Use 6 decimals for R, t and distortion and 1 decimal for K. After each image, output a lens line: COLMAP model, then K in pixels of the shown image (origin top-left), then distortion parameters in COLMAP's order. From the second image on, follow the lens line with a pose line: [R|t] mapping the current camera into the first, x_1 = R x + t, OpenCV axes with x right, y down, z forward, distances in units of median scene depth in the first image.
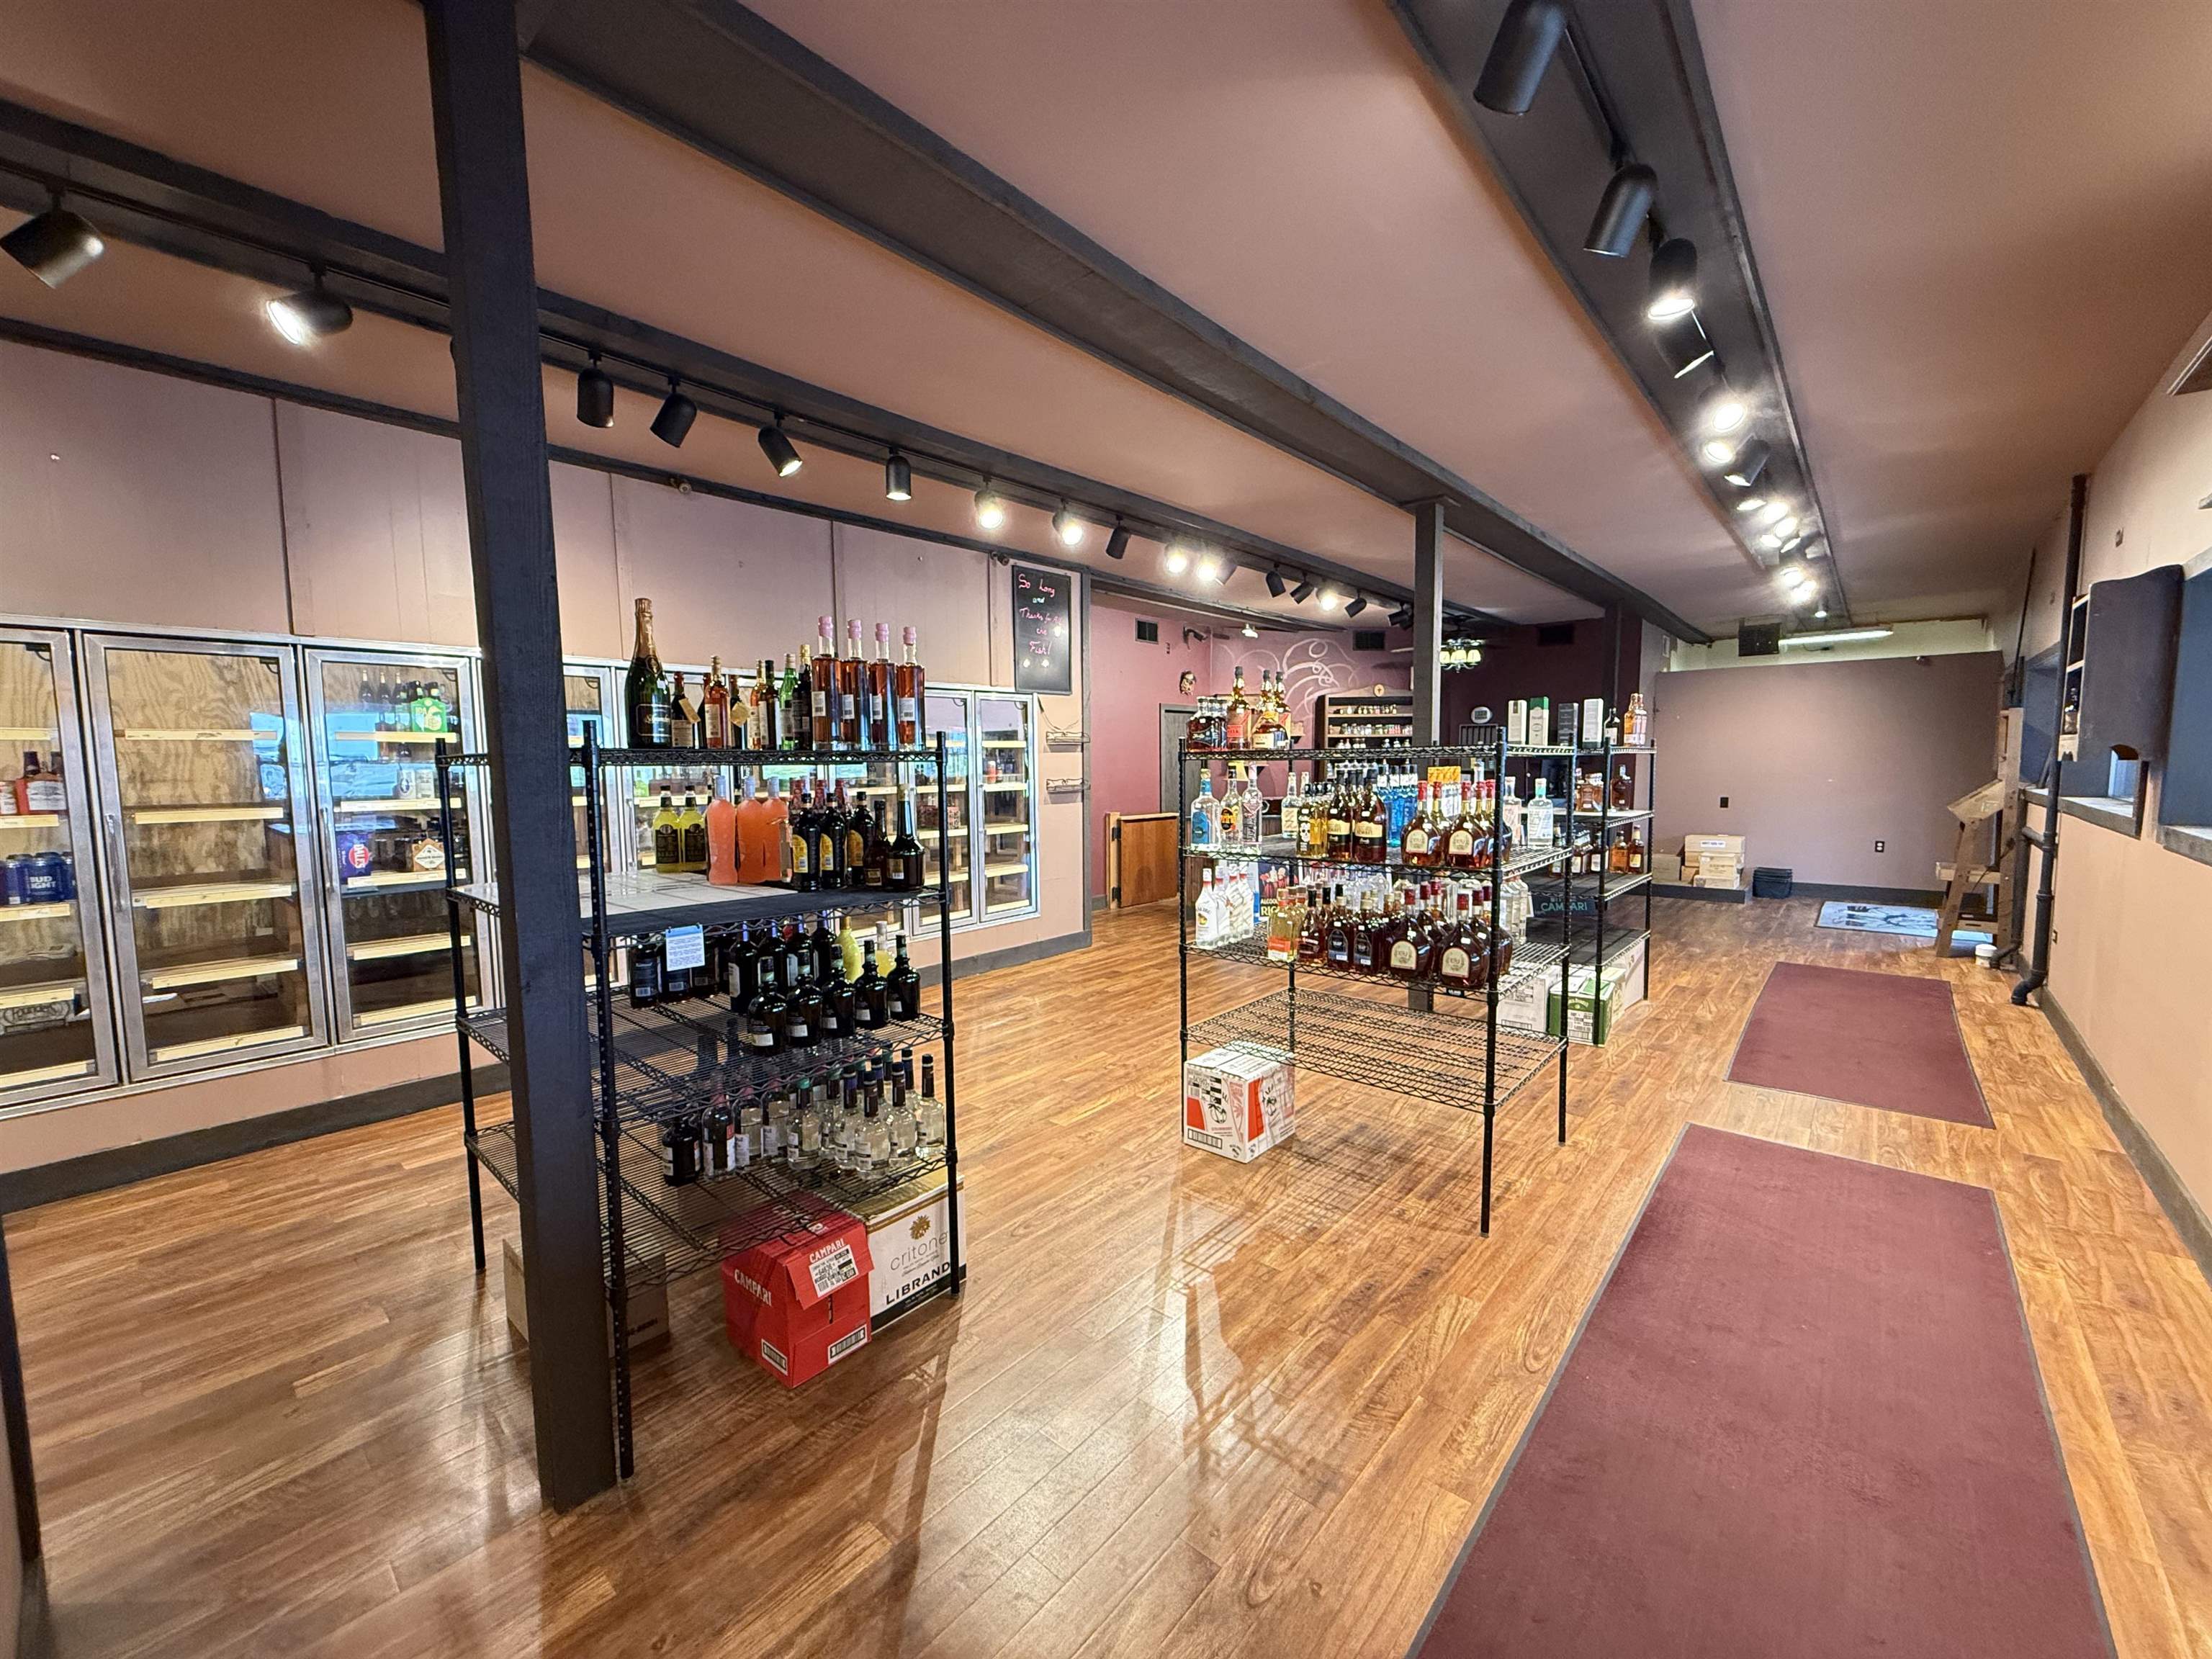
lens RADIAL K [[877.0, 0, 1097.6], [0, 877.0, 835.7], [0, 0, 1]] dist [-0.000758, -0.000148]
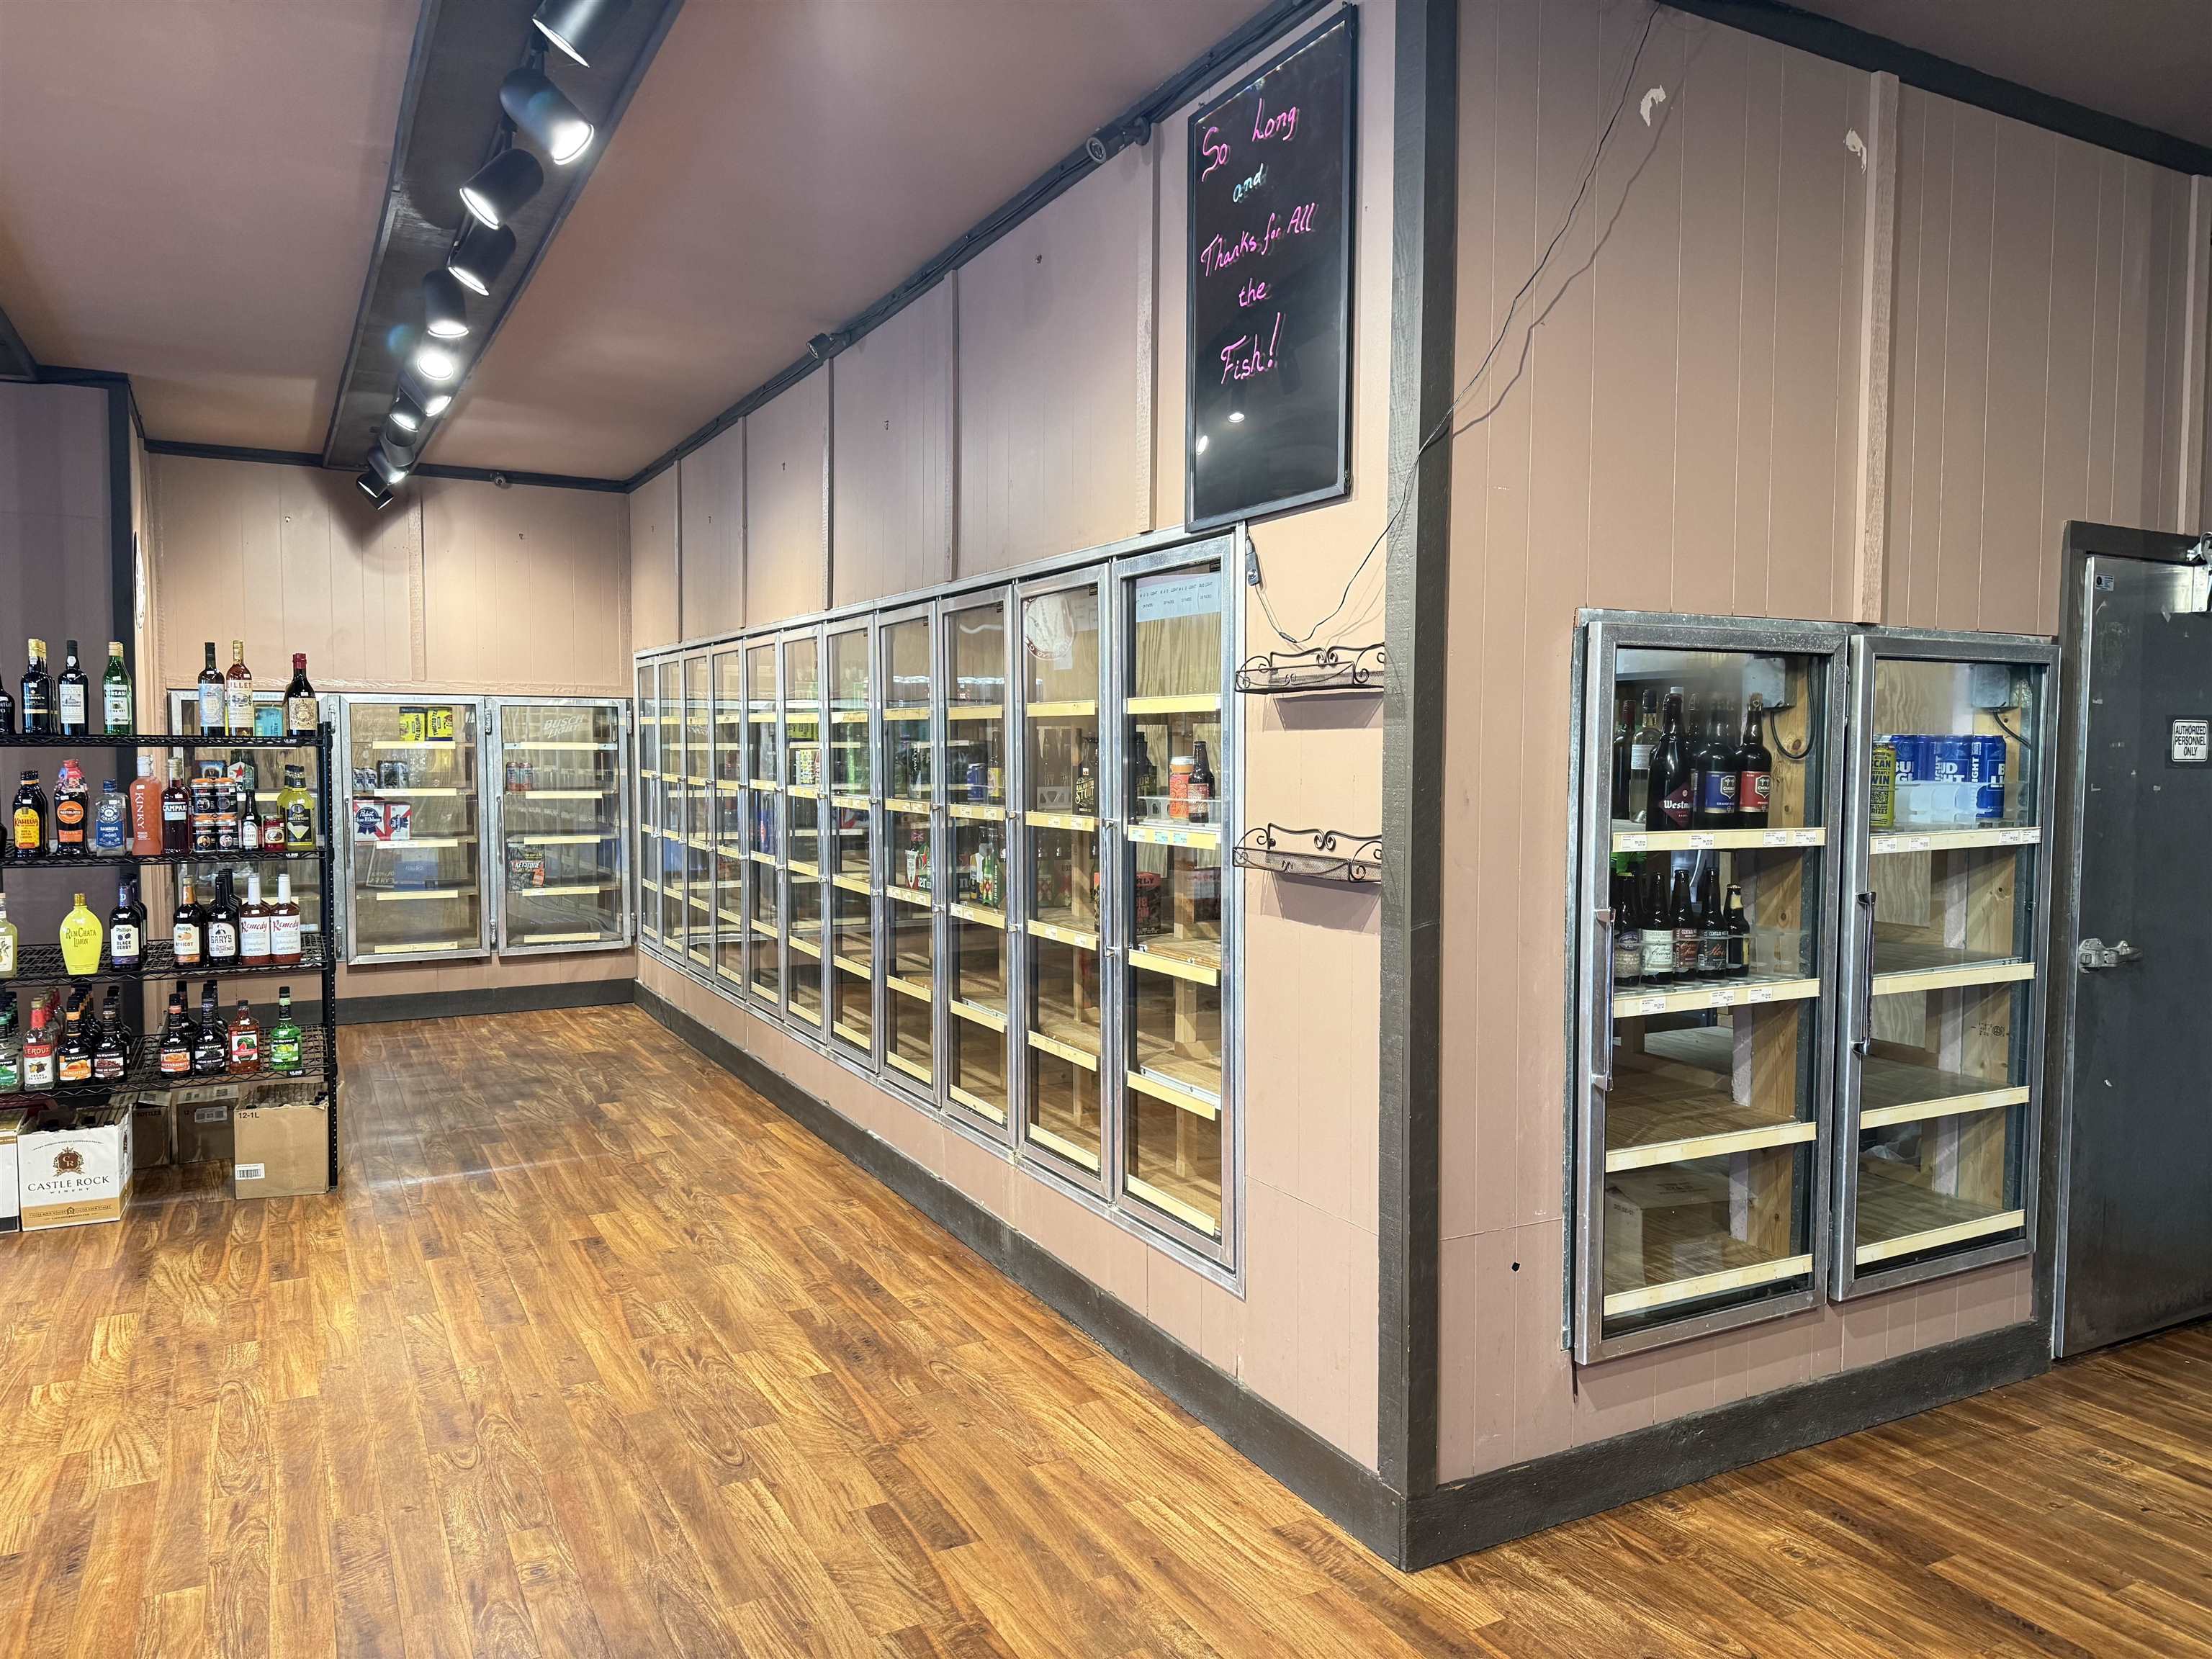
lens RADIAL K [[1542.4, 0, 1112.7], [0, 1542.4, 837.5], [0, 0, 1]] dist [0.098832, -0.127771]
pose [[-0.343299, 0.064560, -0.937005, 0.507596], [-0.082241, 0.991737, 0.098463, -0.127125], [0.935618, 0.110863, -0.335153, 1.363587]]
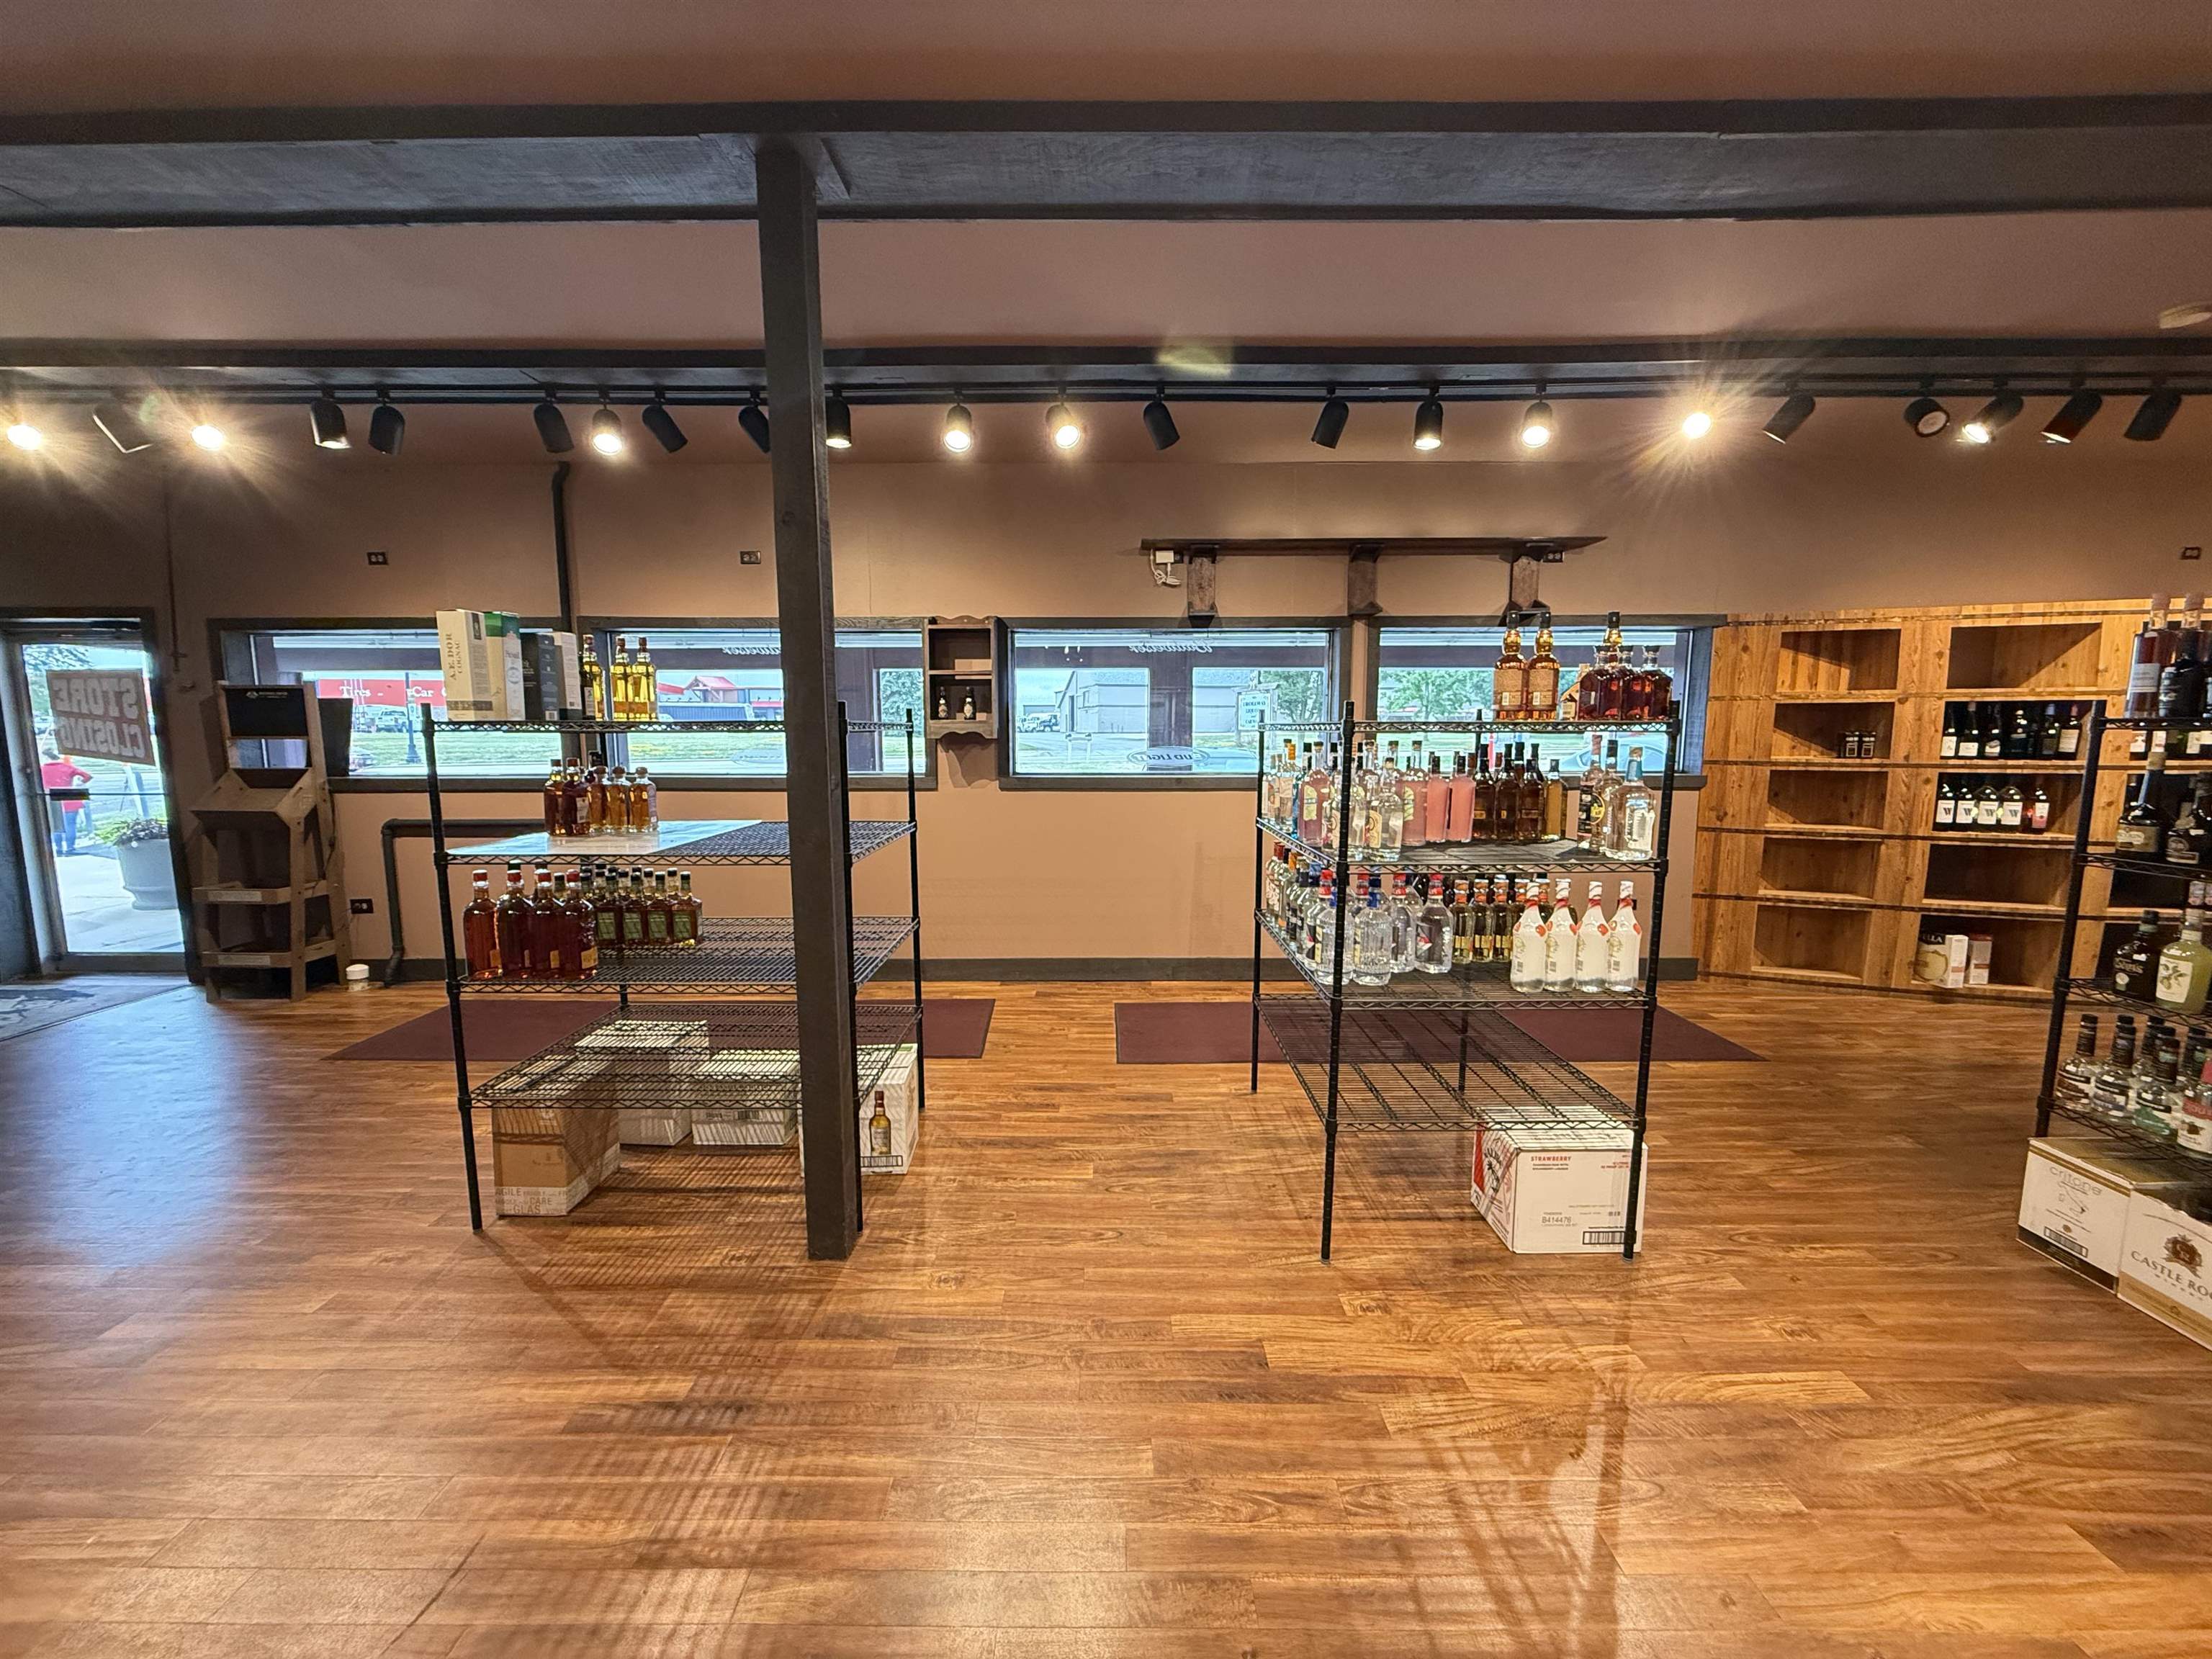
lens RADIAL K [[877.0, 0, 1097.6], [0, 877.0, 835.7], [0, 0, 1]] dist [-0.000758, -0.000148]
pose [[-0.663461, -0.080896, 0.743825, -0.076191], [0.073575, 0.982266, 0.172454, -0.100286], [-0.744585, 0.169143, -0.645743, 1.121152]]
